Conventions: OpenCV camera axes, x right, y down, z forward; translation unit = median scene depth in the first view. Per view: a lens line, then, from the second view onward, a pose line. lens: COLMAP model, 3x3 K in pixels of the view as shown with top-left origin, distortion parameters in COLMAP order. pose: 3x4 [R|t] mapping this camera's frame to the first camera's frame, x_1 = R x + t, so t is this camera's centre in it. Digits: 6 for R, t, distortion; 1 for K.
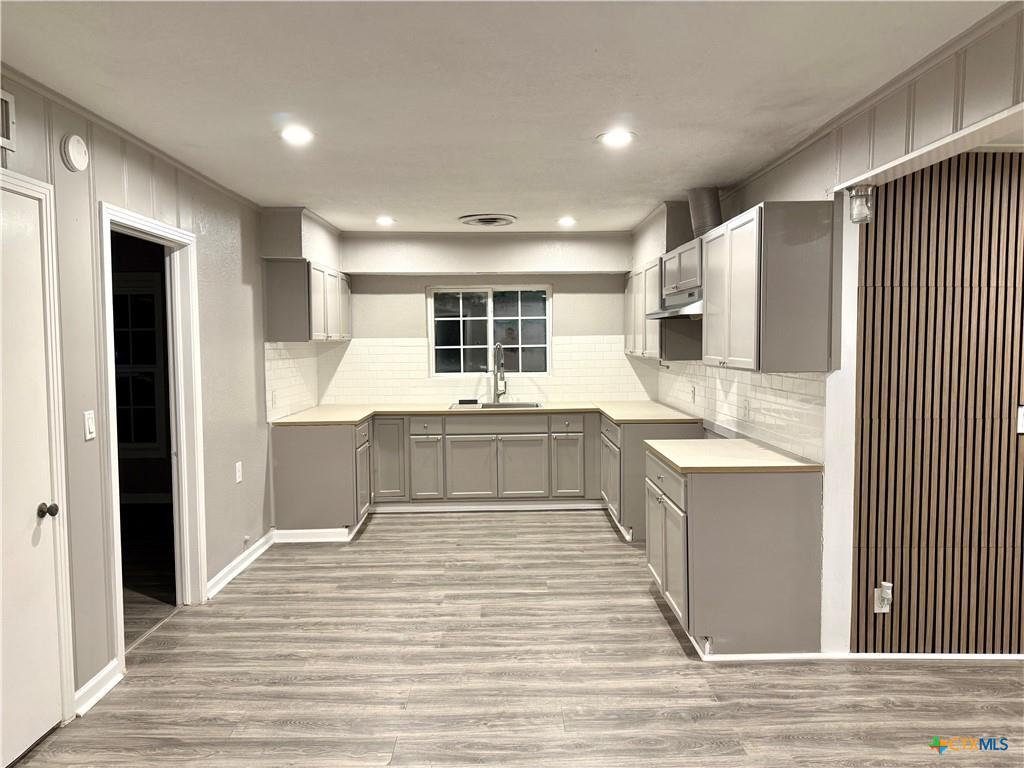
lens RADIAL K [[700.6, 0, 511.8], [0, 700.6, 387.6], [0, 0, 1]] dist [-0.005137, -0.000392]
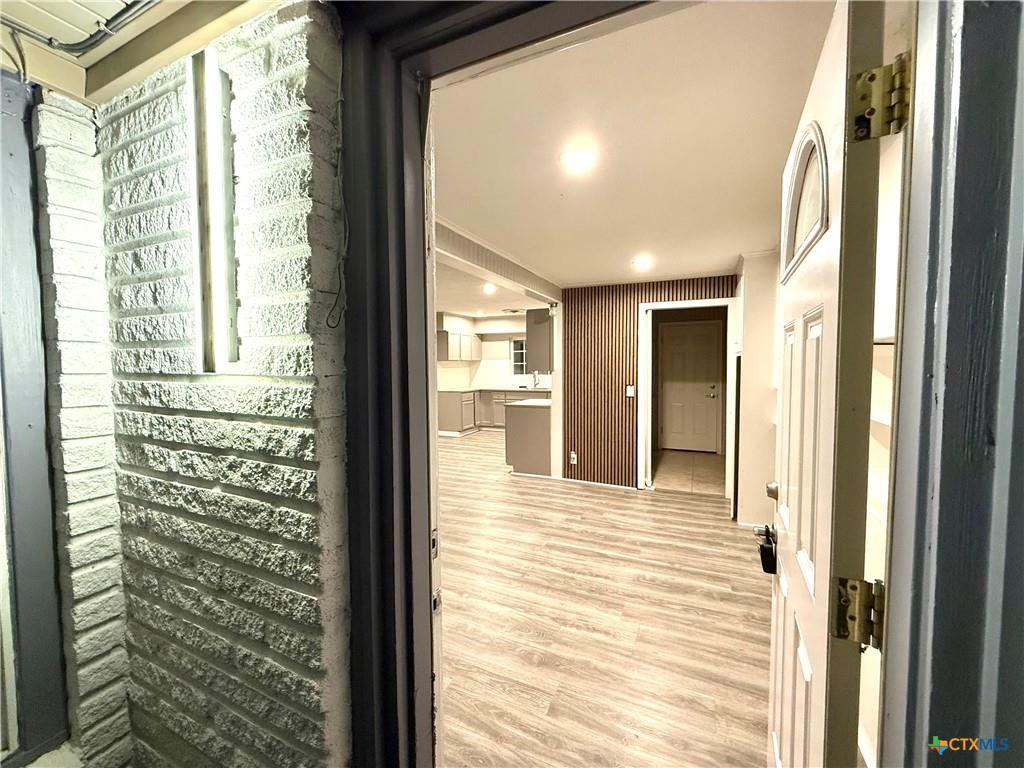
lens RADIAL K [[417.0, 0, 513.8], [0, 417.0, 381.6], [0, 0, 1]] dist [-0.002349, 0.000205]
pose [[0.897270, 0.018173, -0.441108, 0.521952], [-0.028063, 0.999480, -0.015908, 0.025316], [0.440589, 0.026653, 0.897313, -0.254047]]
